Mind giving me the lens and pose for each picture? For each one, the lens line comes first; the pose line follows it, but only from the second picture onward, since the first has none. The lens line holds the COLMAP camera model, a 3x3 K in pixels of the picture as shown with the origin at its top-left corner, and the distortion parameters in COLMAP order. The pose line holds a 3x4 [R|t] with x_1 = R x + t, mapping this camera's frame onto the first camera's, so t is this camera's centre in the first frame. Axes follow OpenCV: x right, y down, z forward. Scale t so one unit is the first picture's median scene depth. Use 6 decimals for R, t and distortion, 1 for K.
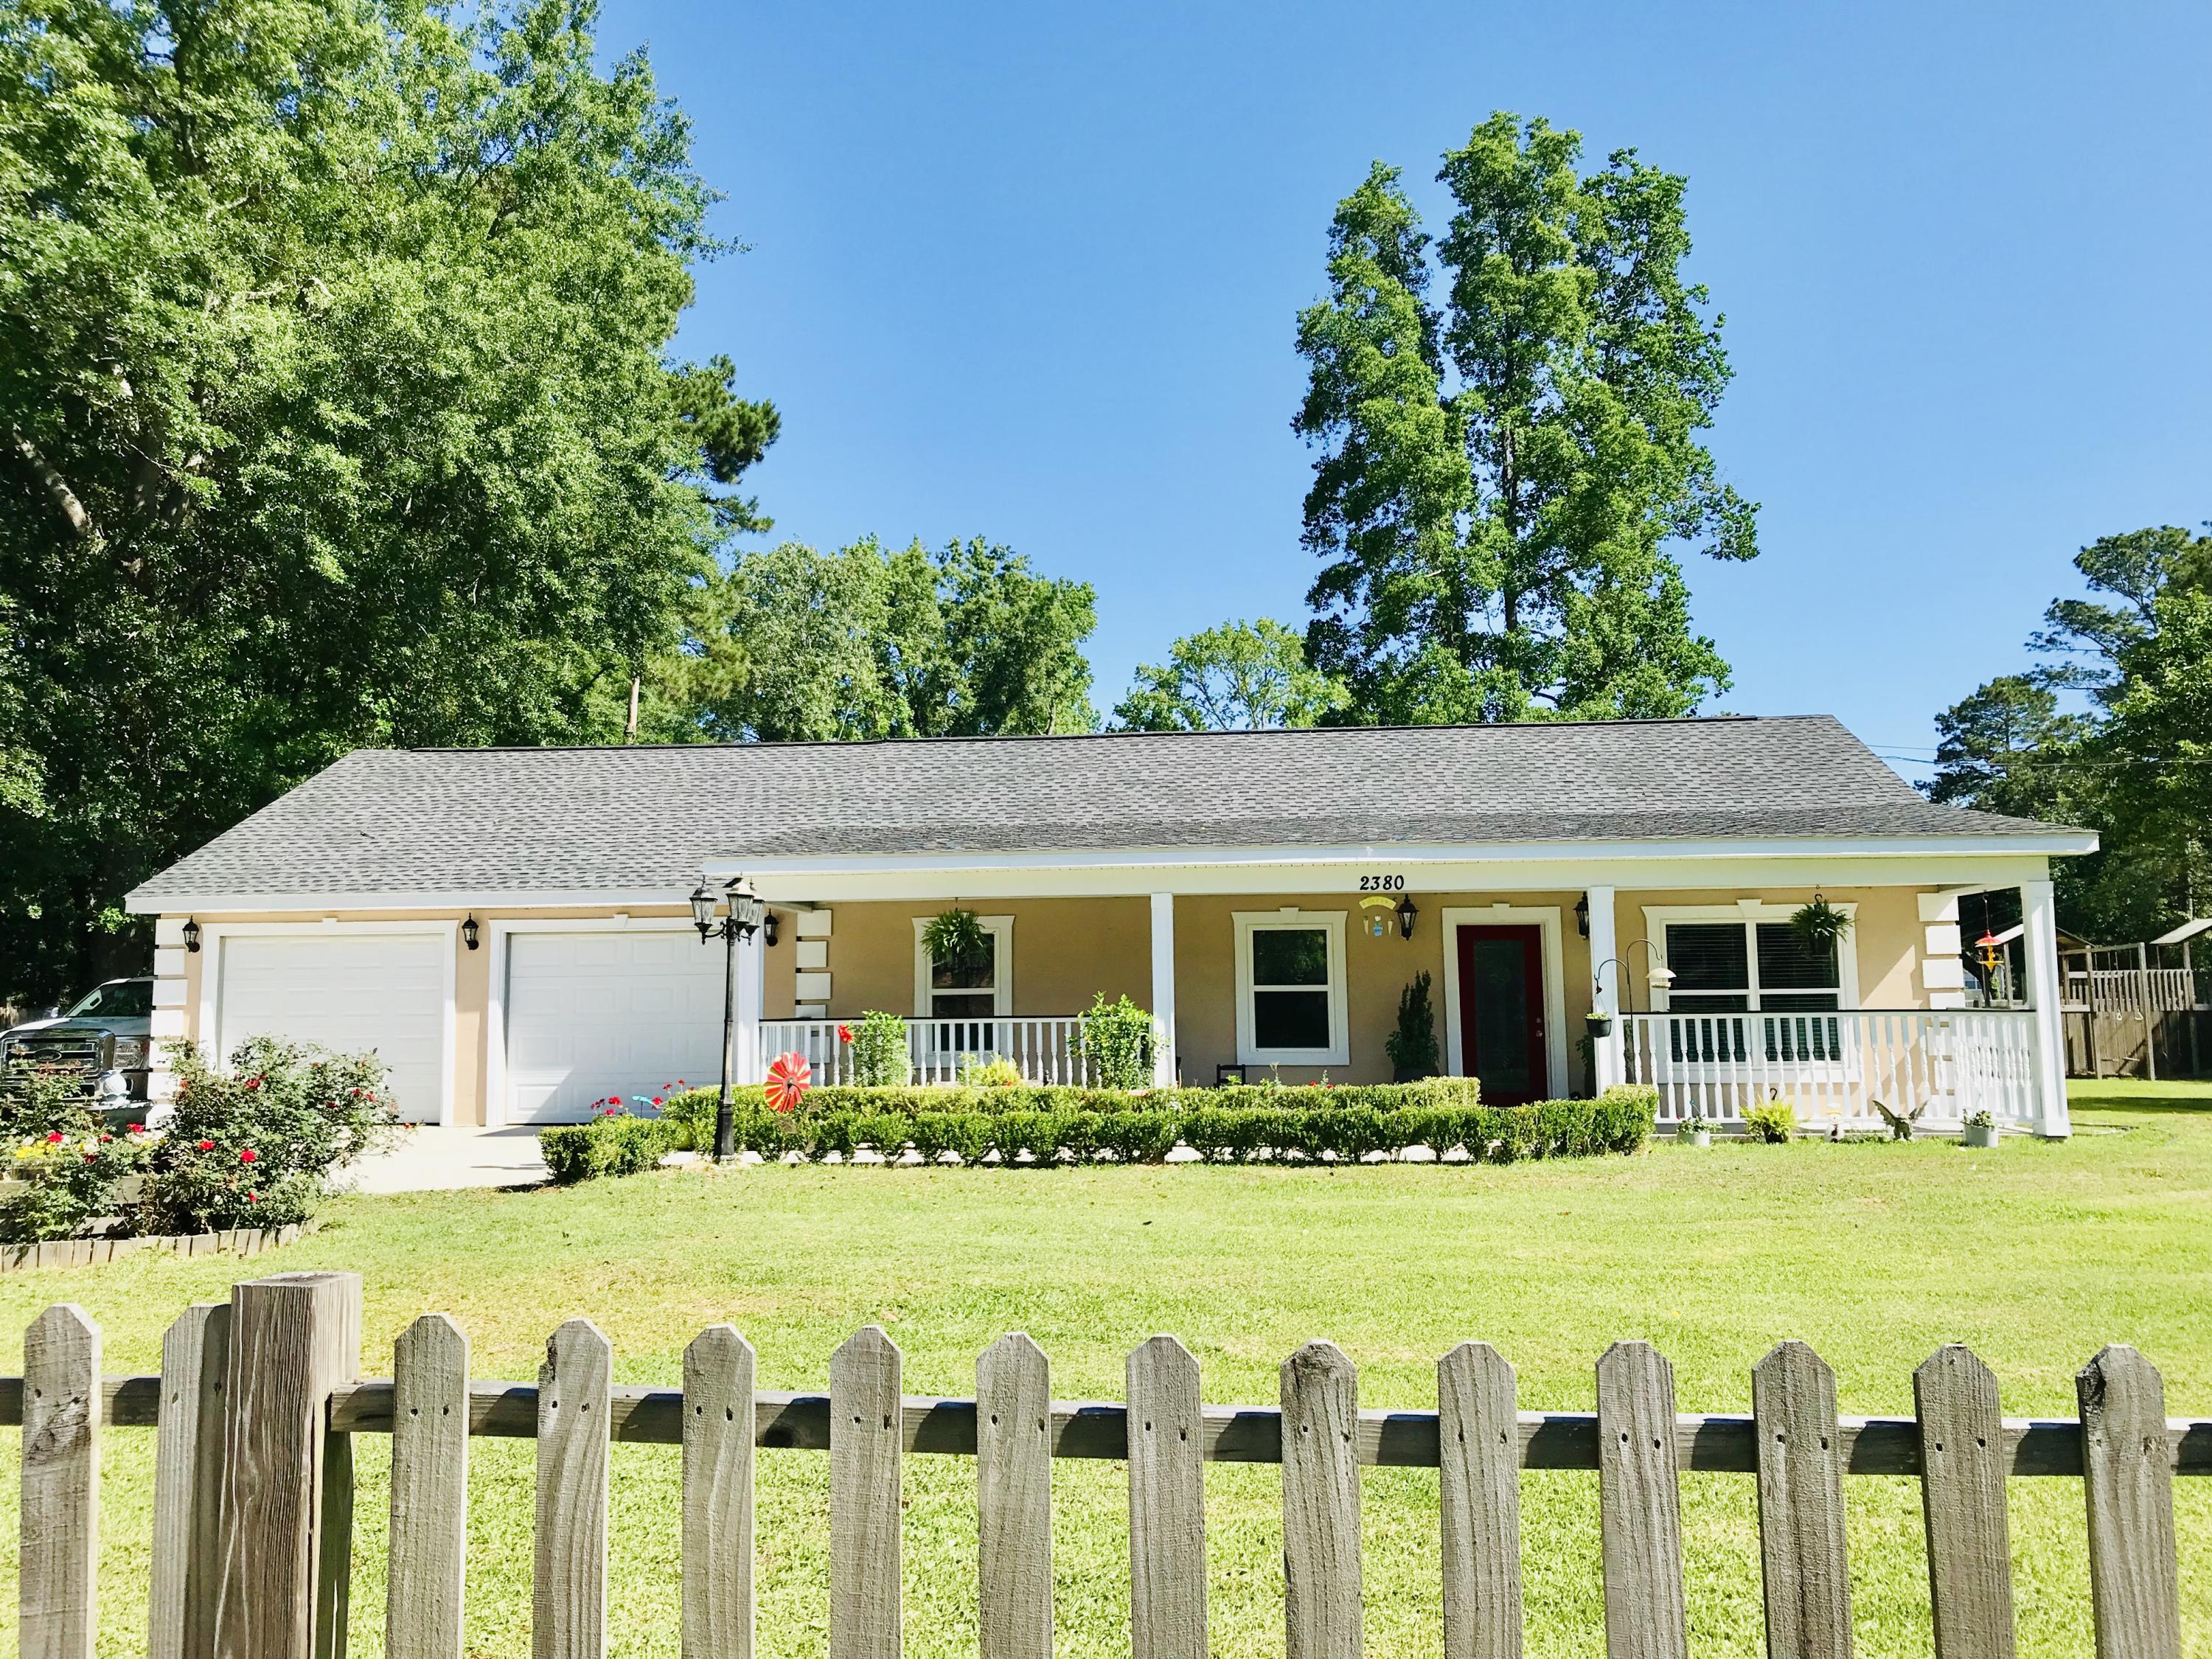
lens RADIAL K [[1820.6, 0, 1106.0], [0, 1820.6, 829.5], [0, 0, 1]] dist [0.015920, 0.004352]
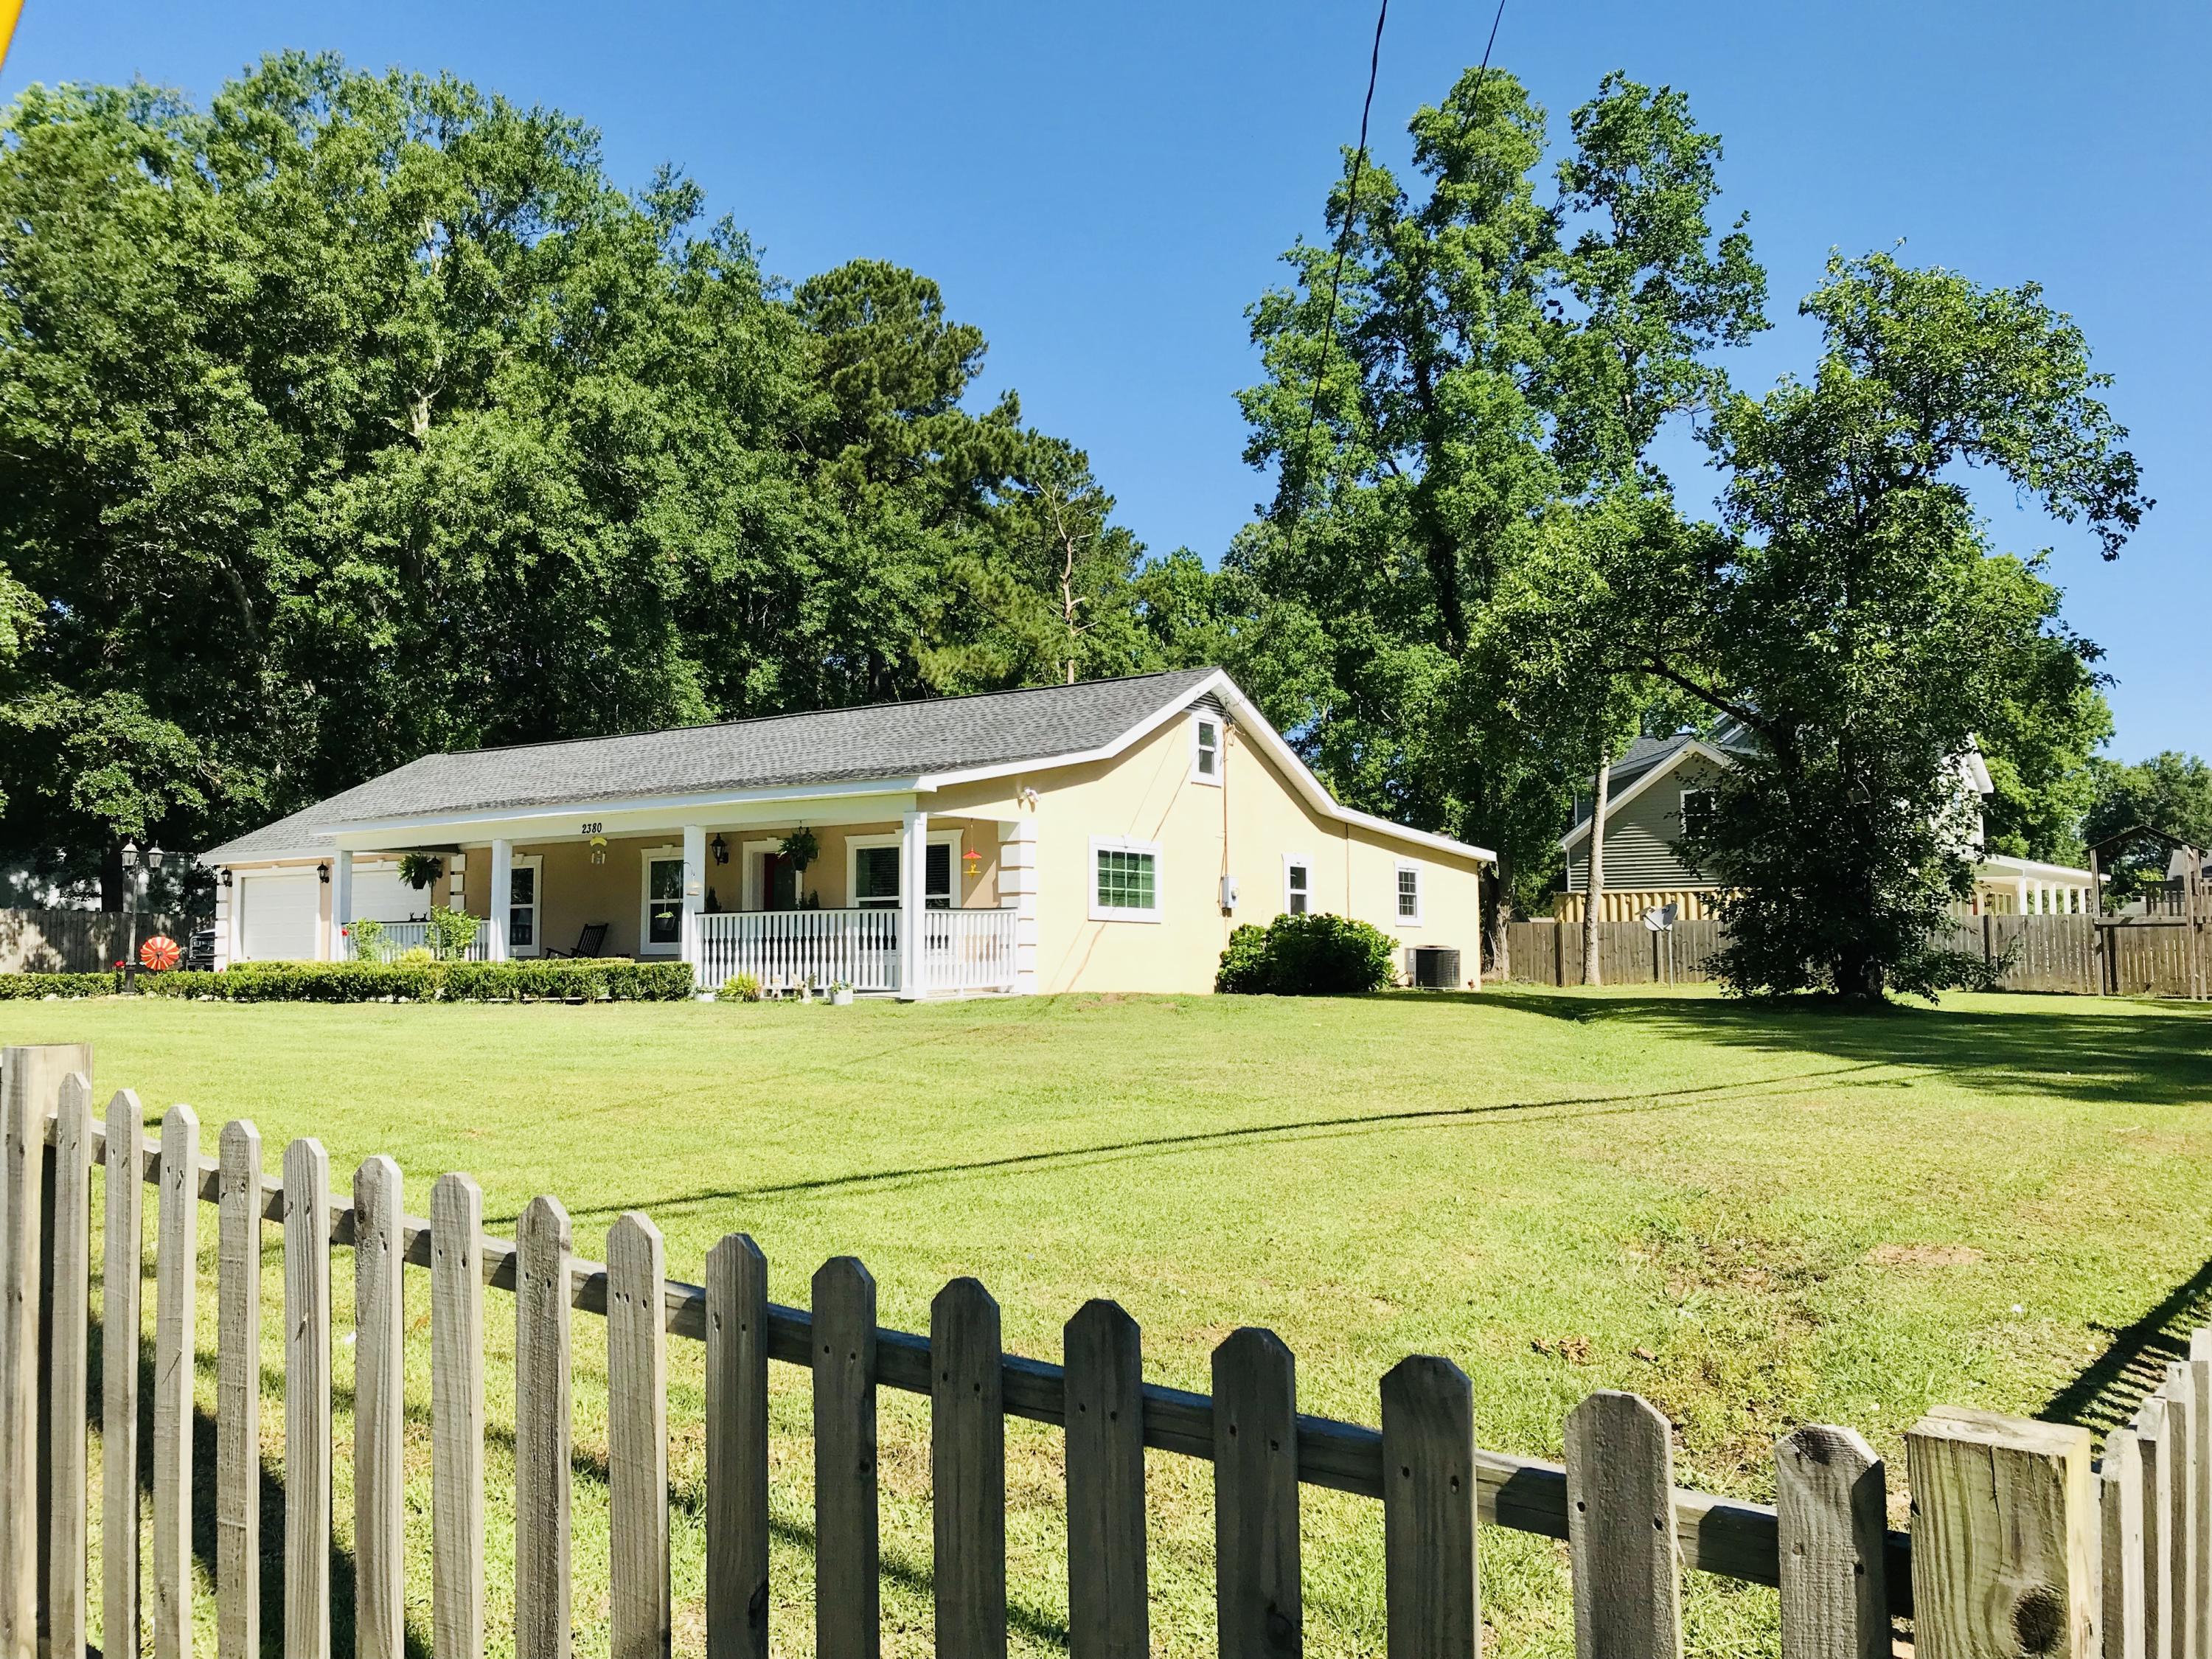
lens RADIAL K [[1820.6, 0, 1106.0], [0, 1820.6, 829.5], [0, 0, 1]] dist [0.015920, 0.004352]
pose [[0.907170, -0.033452, -0.419433, 1.046068], [0.062717, 0.996449, 0.056173, -0.034748], [0.416065, -0.077264, 0.906047, -0.253869]]
